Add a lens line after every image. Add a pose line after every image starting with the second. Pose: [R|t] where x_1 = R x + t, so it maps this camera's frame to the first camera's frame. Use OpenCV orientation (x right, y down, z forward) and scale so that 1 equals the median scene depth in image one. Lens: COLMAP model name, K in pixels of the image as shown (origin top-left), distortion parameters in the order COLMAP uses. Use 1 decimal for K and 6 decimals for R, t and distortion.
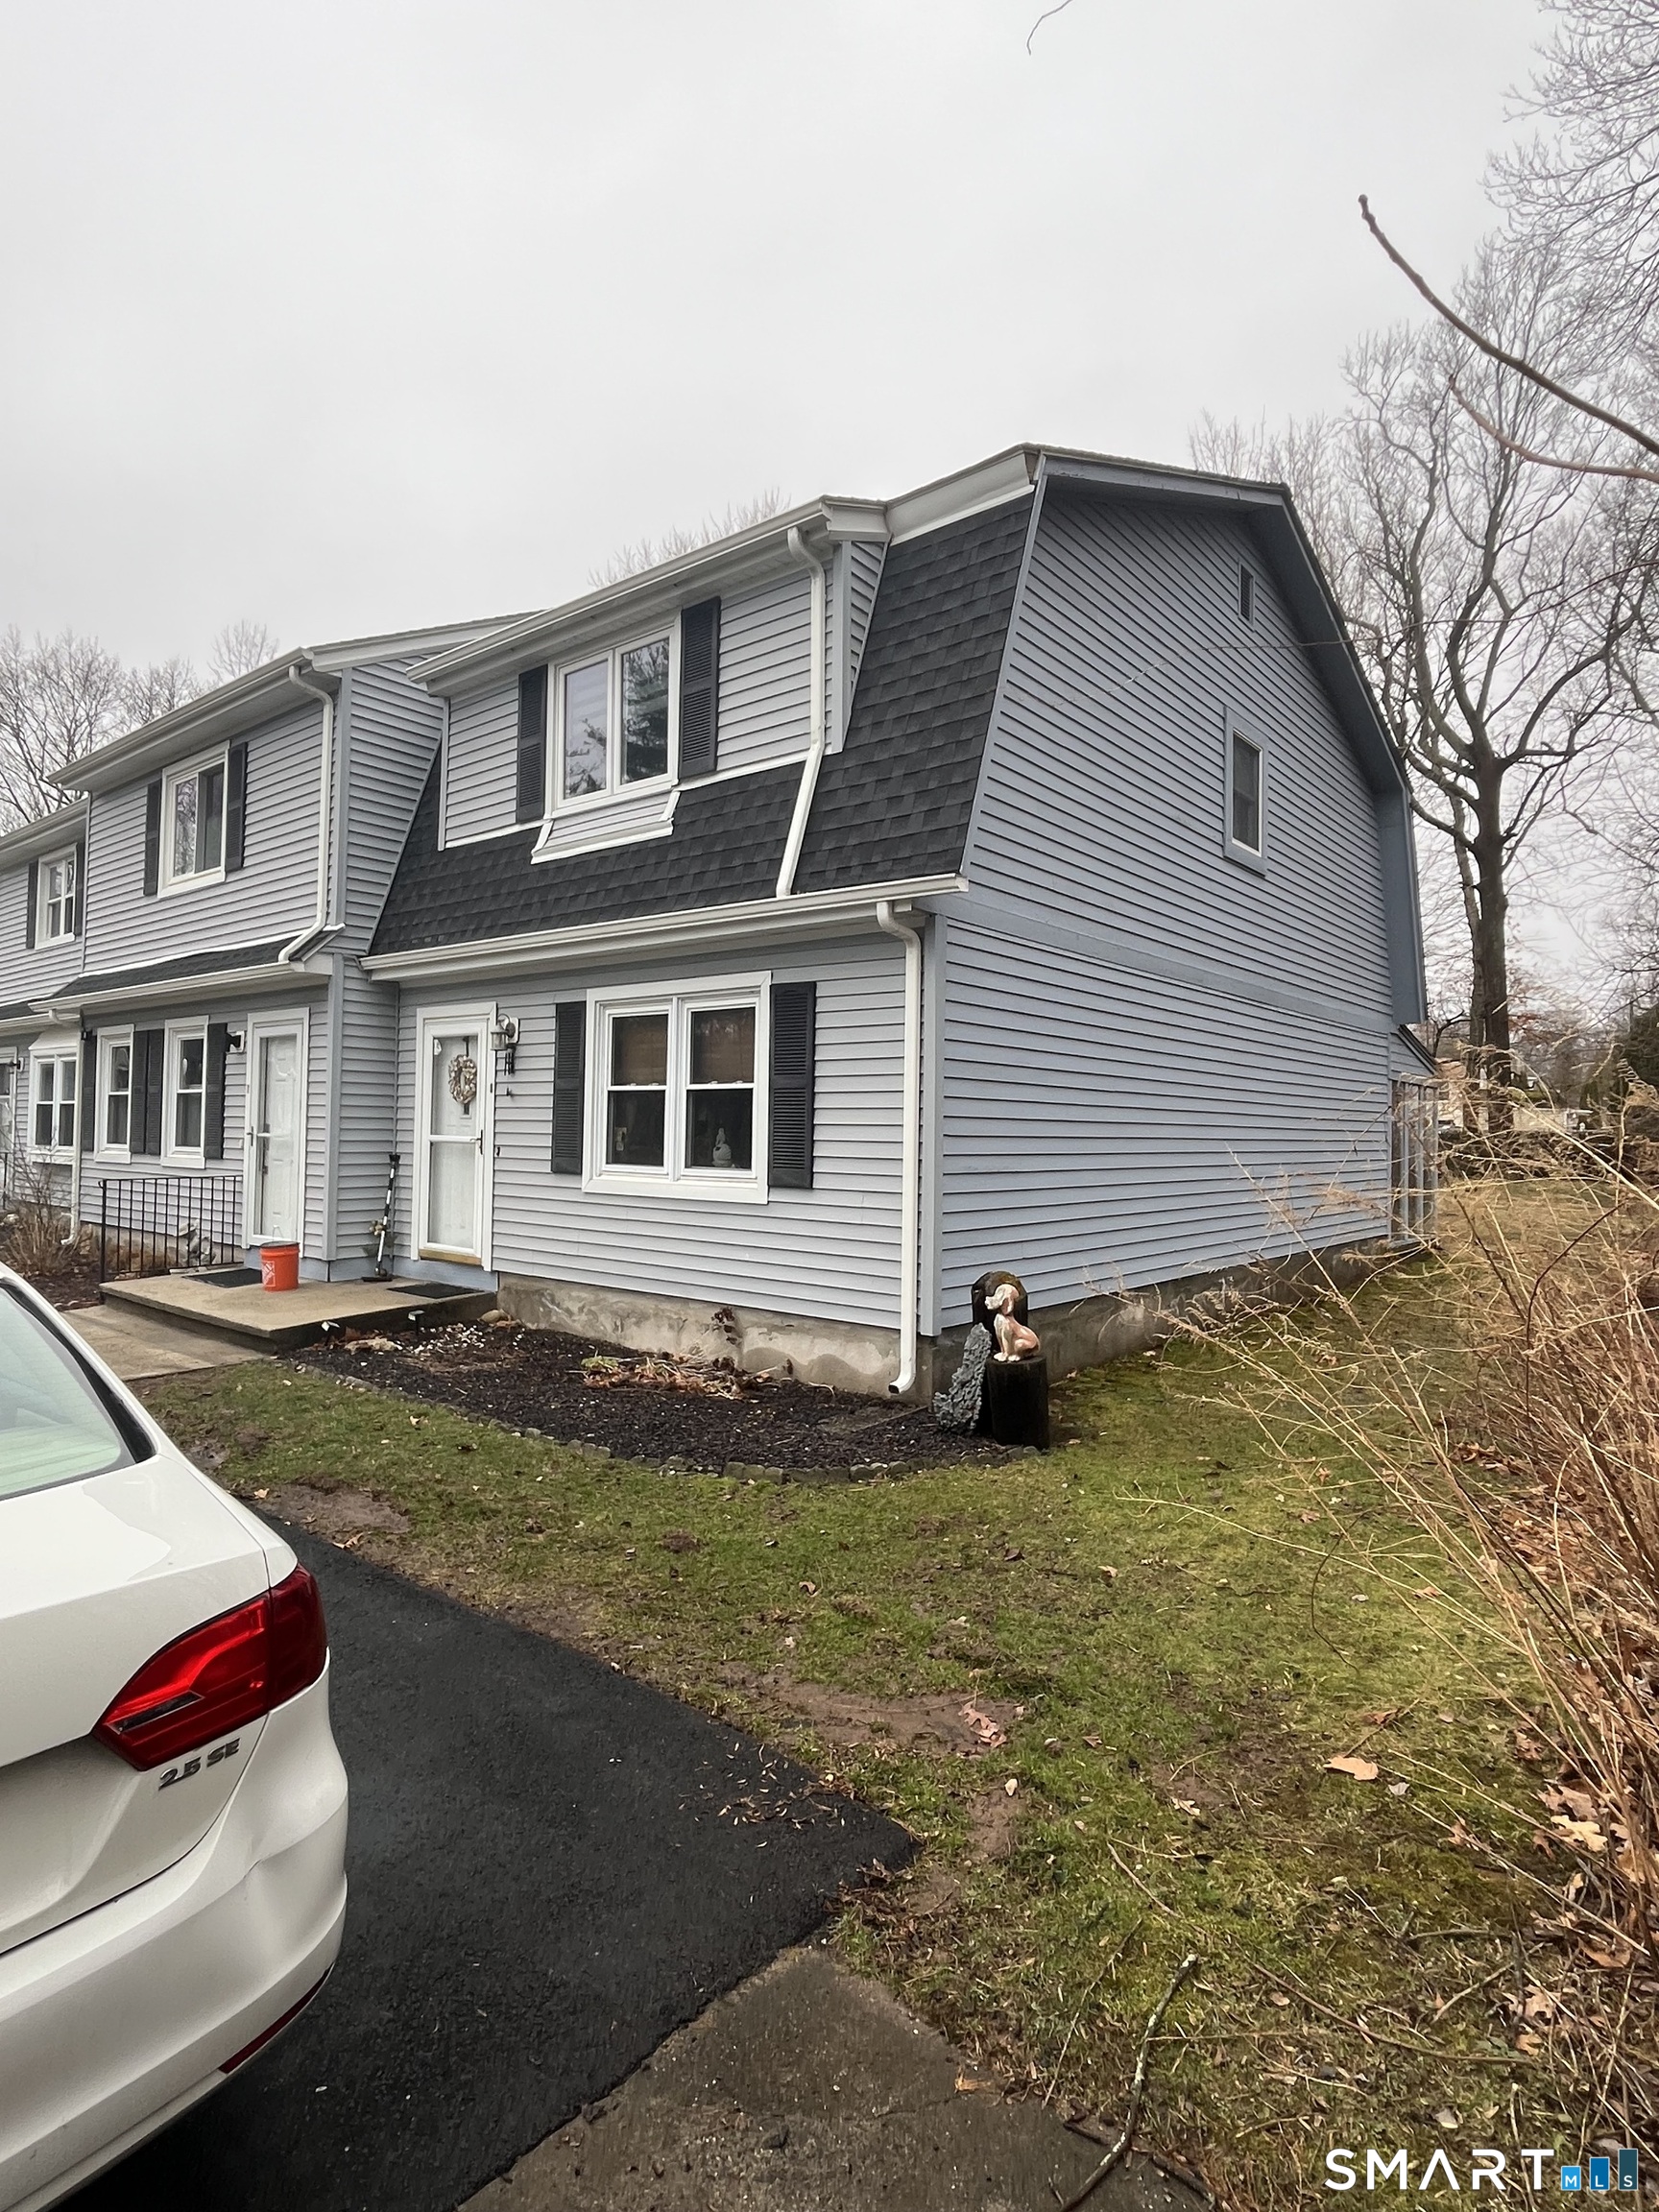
lens RADIAL K [[1188.4, 0, 832.0], [0, 1188.4, 1072.9], [0, 0, 1]] dist [0.000528, -0.000379]
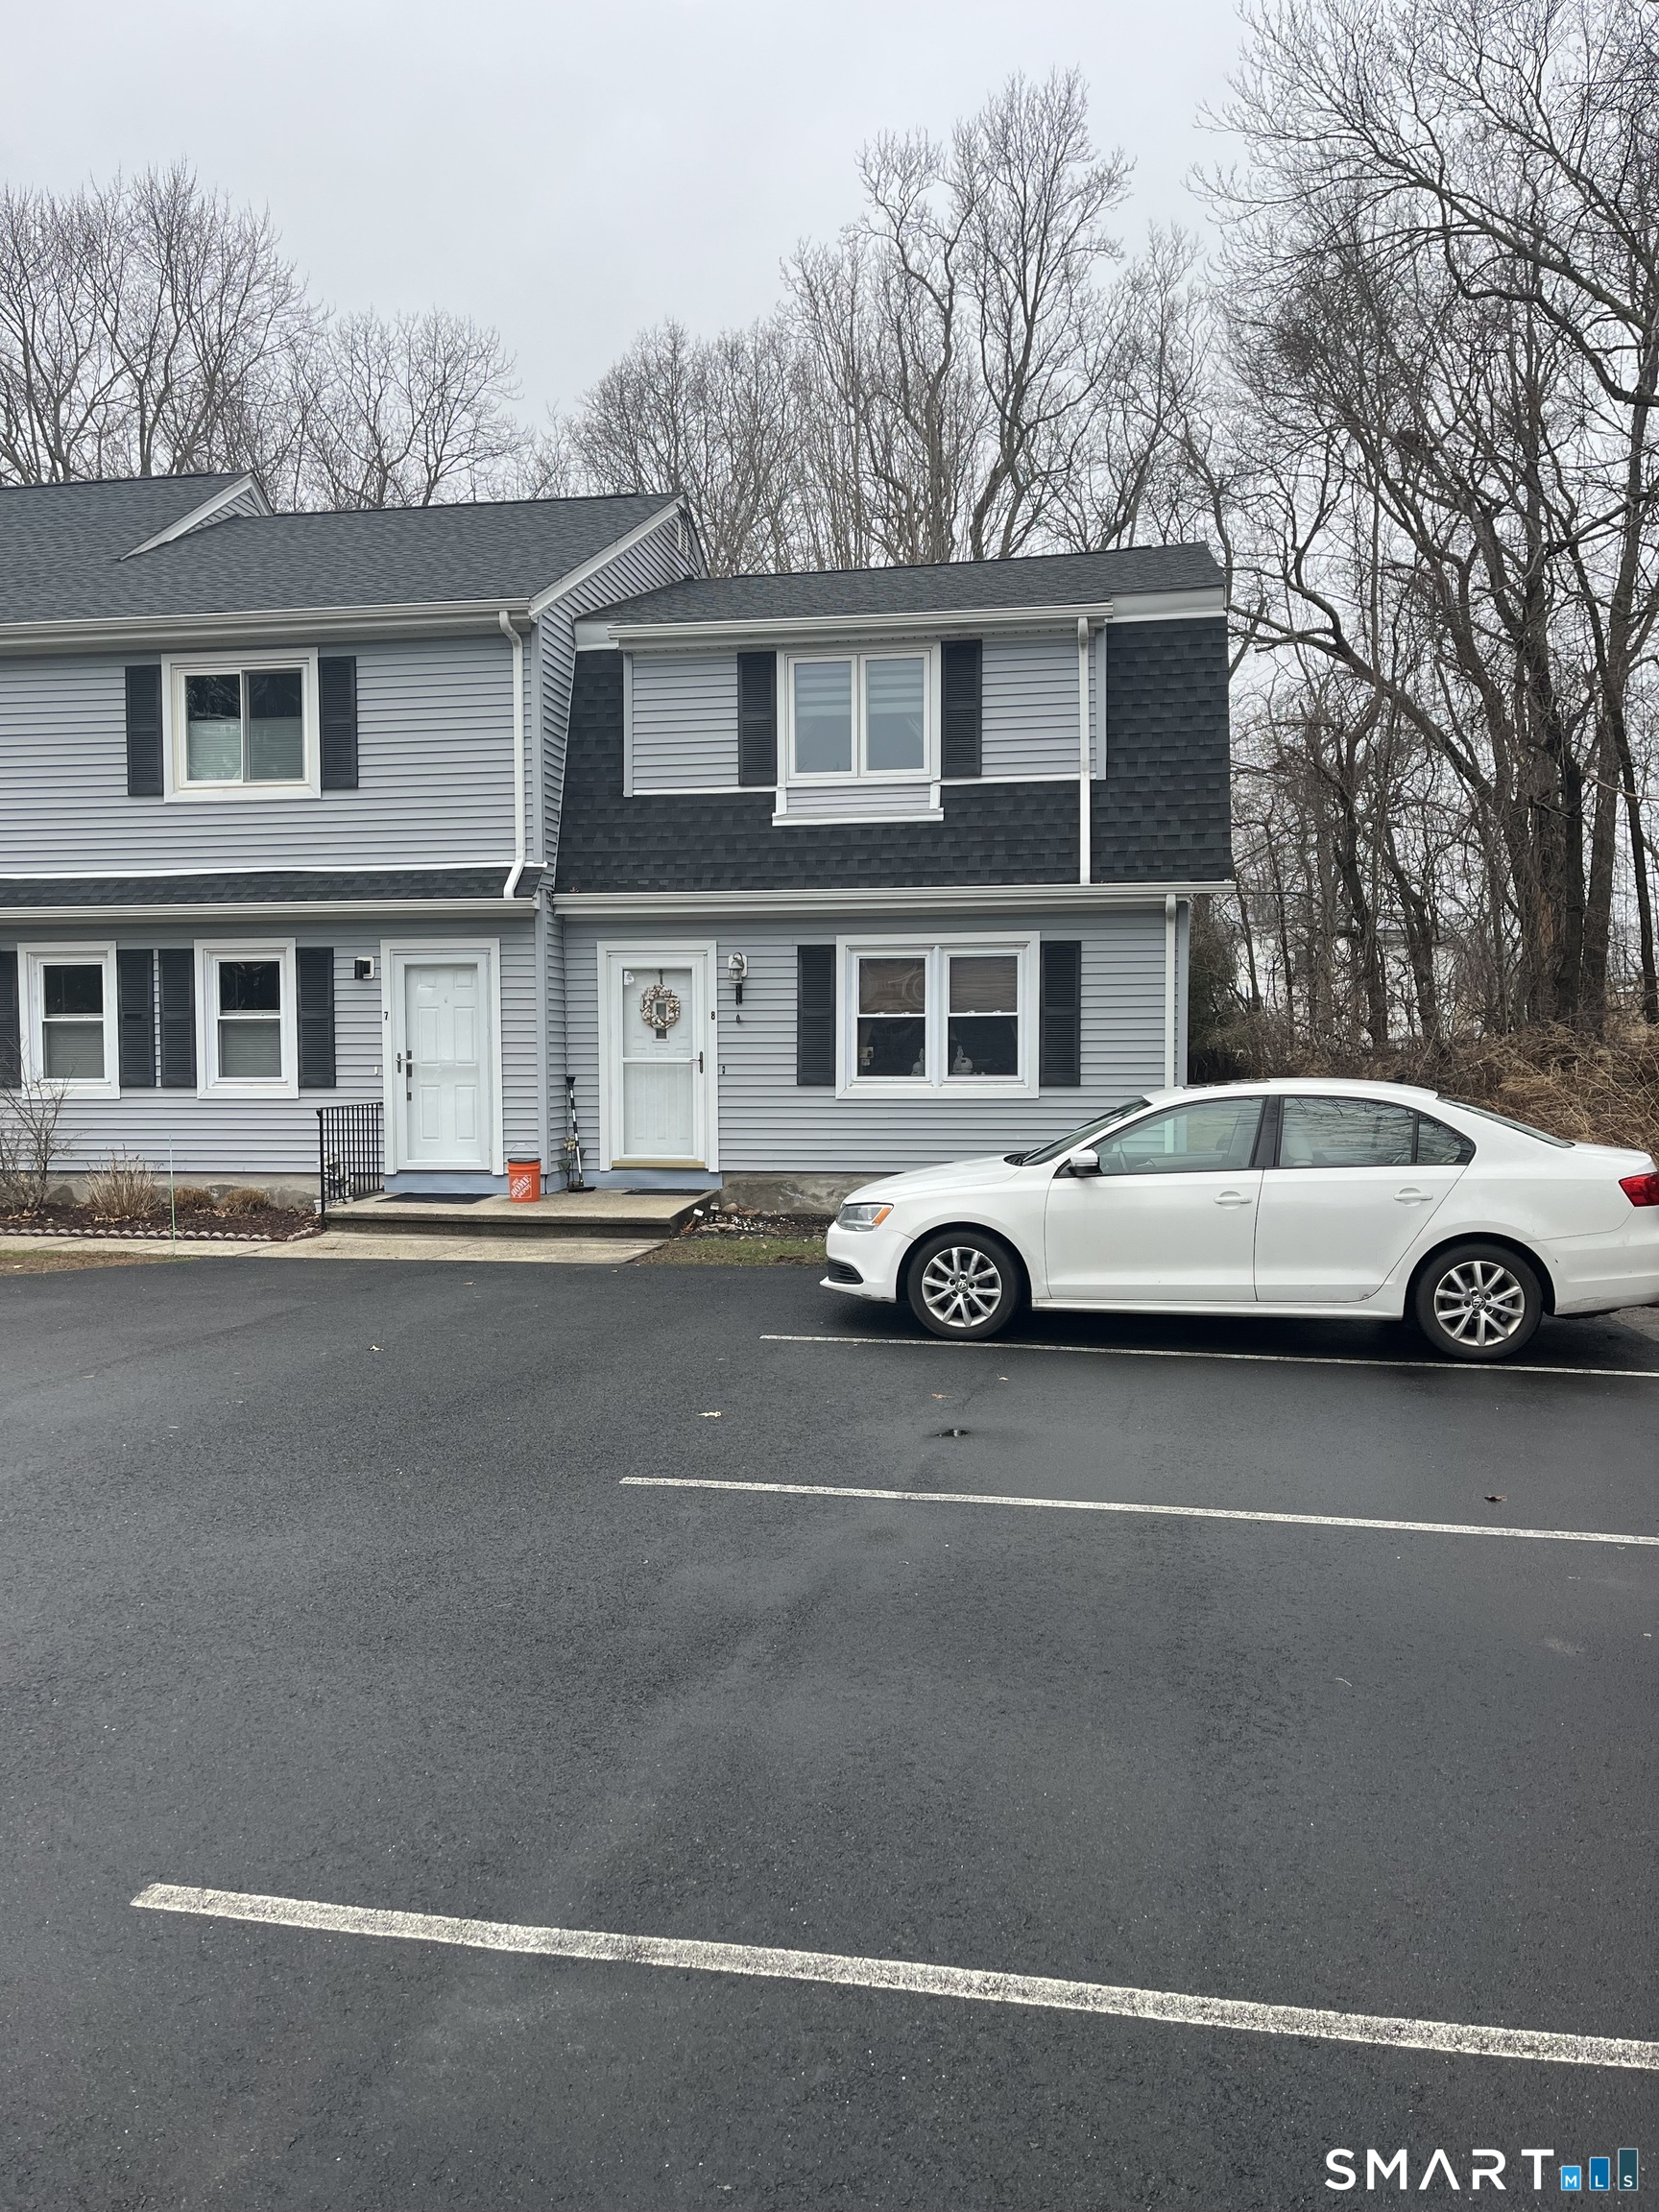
lens RADIAL K [[1640.3, 0, 823.9], [0, 1640.3, 1109.6], [0, 0, 1]] dist [0.031585, -0.001286]
pose [[0.863846, -0.044392, 0.501797, -1.079130], [-0.004364, 0.995413, 0.095572, -0.052898], [-0.503738, -0.084750, 0.859689, -0.468260]]
